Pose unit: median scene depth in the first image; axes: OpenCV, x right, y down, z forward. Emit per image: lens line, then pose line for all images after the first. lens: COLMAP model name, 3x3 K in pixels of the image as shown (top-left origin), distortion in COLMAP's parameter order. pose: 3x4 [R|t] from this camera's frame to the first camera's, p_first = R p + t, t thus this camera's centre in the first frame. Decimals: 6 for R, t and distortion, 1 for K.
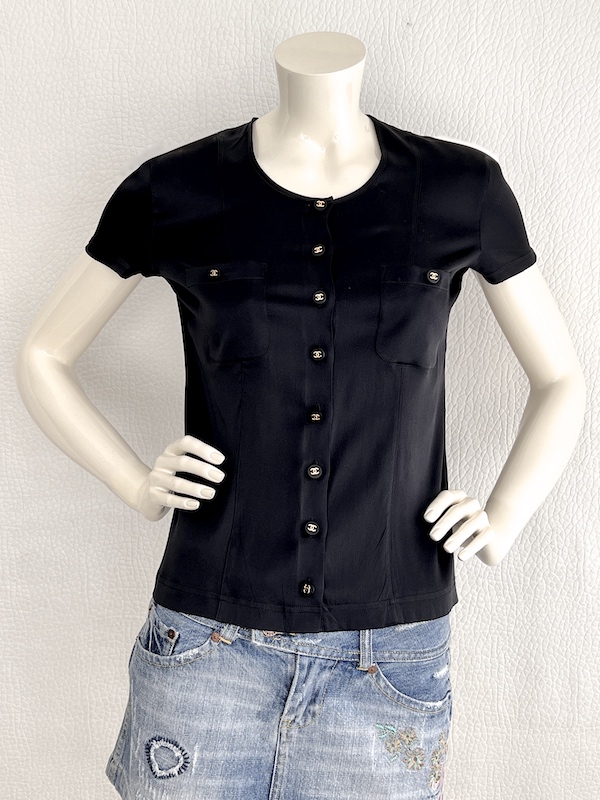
lens RADIAL K [[1185.4, 0, 300.1], [0, 1185.4, 399.5], [0, 0, 1]] dist [0.064996, 0.000000]
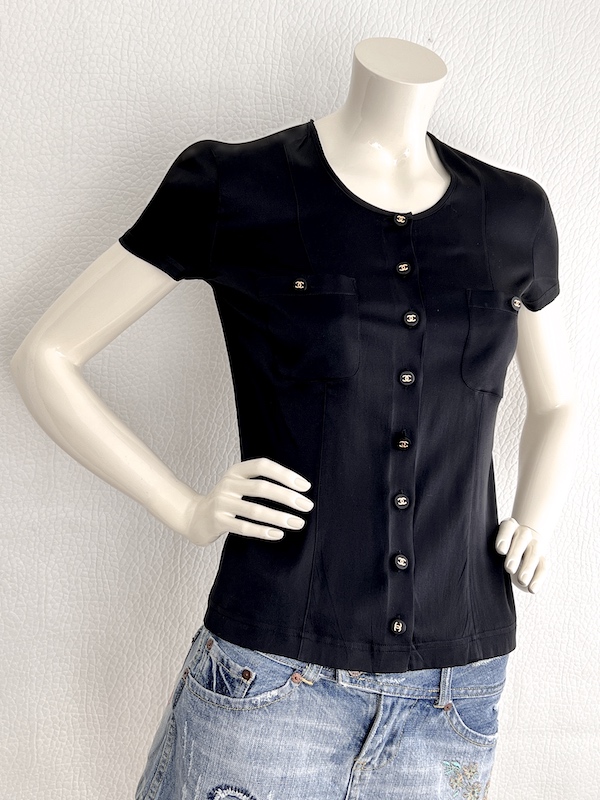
lens RADIAL K [[1076.2, 0, 300.0], [0, 1076.2, 399.9], [0, 0, 1]] dist [0.037659, 0.000000]
pose [[0.964898, 0.042711, 0.259127, -0.285293], [-0.048601, 0.998684, 0.016363, -0.030091], [-0.258087, -0.028382, 0.965705, 0.182839]]
